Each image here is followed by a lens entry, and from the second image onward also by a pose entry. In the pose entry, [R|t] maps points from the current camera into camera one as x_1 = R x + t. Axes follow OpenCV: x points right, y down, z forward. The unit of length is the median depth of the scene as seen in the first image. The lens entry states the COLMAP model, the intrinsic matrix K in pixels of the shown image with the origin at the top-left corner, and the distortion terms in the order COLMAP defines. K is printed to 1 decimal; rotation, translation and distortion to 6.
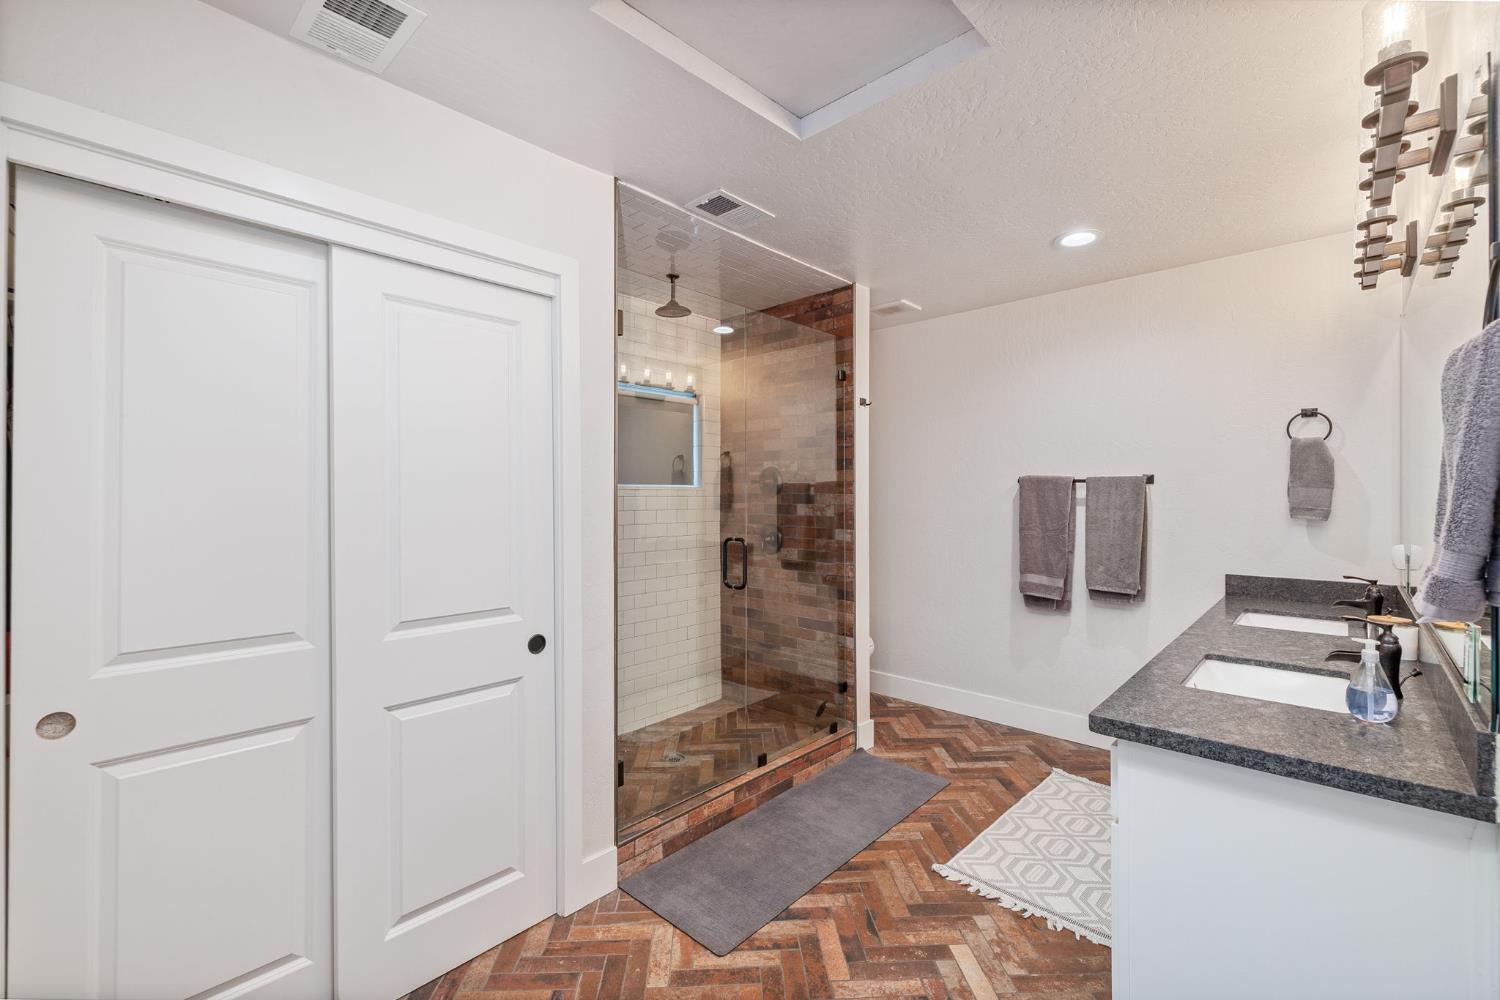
lens RADIAL K [[631.1, 0, 757.3], [0, 631.1, 499.6], [0, 0, 1]] dist [-0.000771, -0.000068]
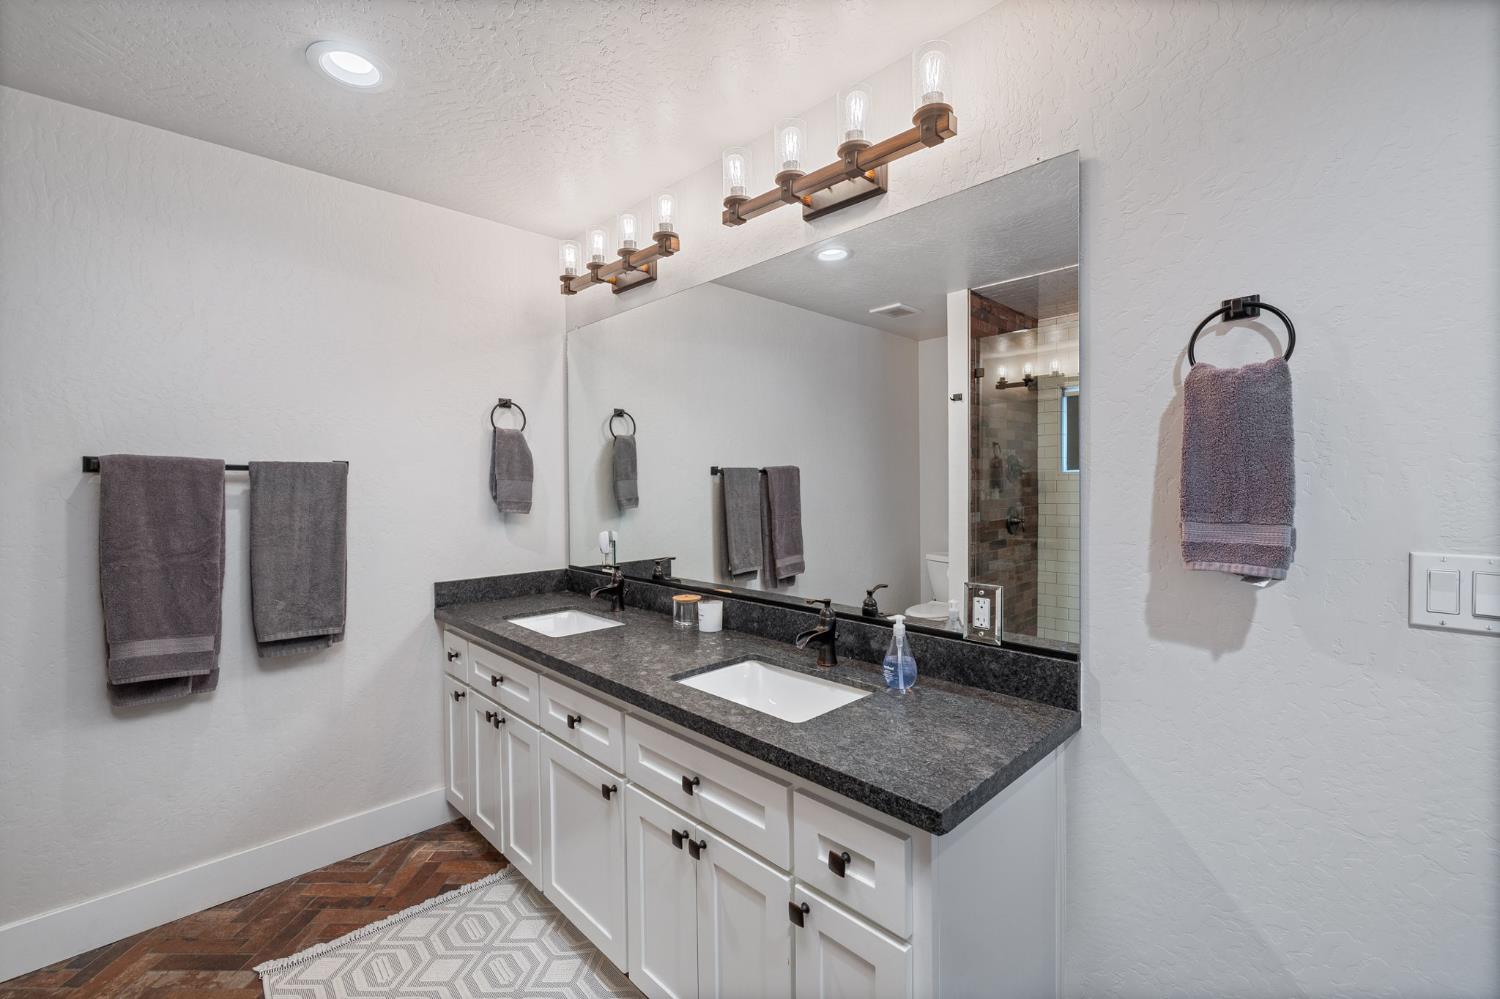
lens RADIAL K [[651.8, 0, 766.7], [0, 651.8, 485.1], [0, 0, 1]] dist [-0.001372, 0.000128]
pose [[0.055744, -0.009607, 0.998399, -0.087218], [0.011440, 0.999894, 0.008983, -0.012891], [-0.998380, 0.010921, 0.055848, 0.477469]]
